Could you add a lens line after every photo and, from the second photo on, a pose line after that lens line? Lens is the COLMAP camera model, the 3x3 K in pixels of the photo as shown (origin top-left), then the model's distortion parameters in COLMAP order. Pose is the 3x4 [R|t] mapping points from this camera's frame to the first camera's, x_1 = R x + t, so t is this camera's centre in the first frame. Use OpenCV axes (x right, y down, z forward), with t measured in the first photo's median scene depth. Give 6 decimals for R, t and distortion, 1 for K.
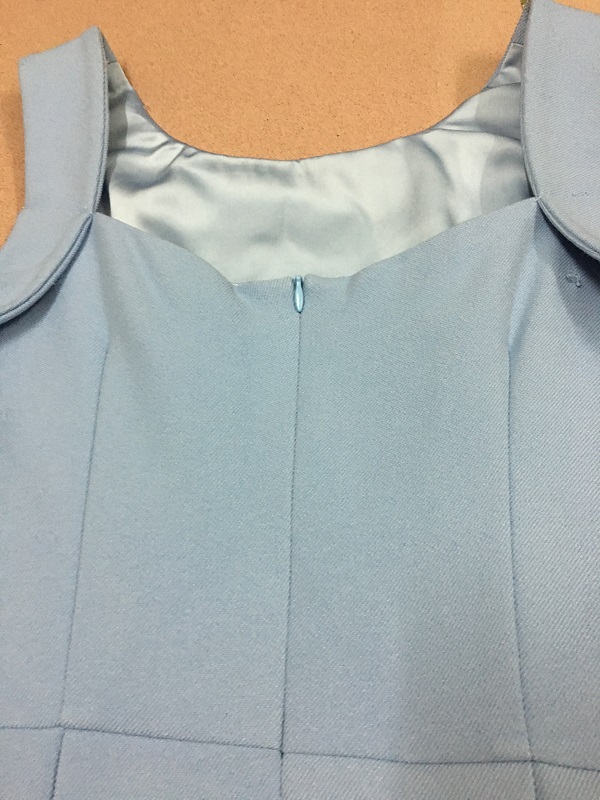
lens RADIAL K [[678.1, 0, 301.7], [0, 678.1, 398.8], [0, 0, 1]] dist [0.079289, -0.120650]
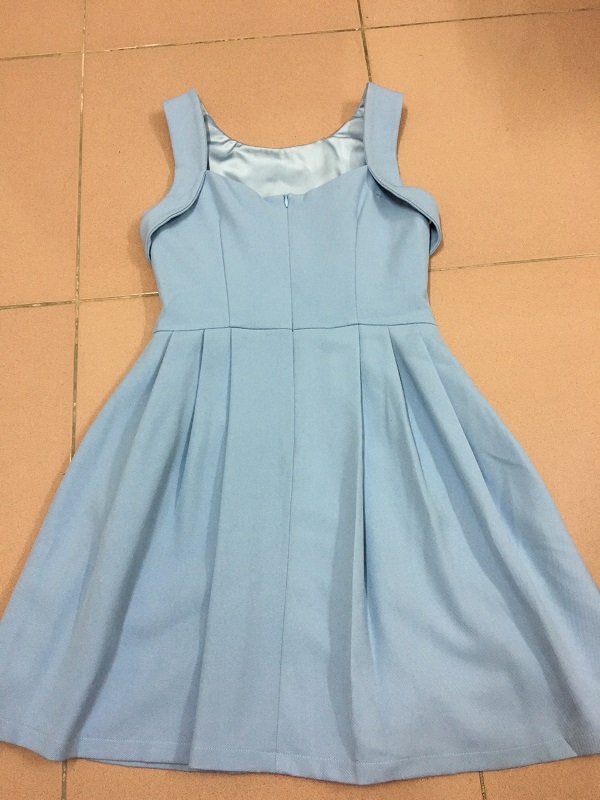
lens RADIAL K [[678.1, 0, 297.8], [0, 678.1, 400.4], [0, 0, 1]] dist [0.079289, -0.120650]
pose [[0.993859, -0.042754, 0.102061, -0.257896], [0.030429, 0.992380, 0.119401, 0.304504], [-0.106388, -0.115562, 0.987586, -1.744300]]
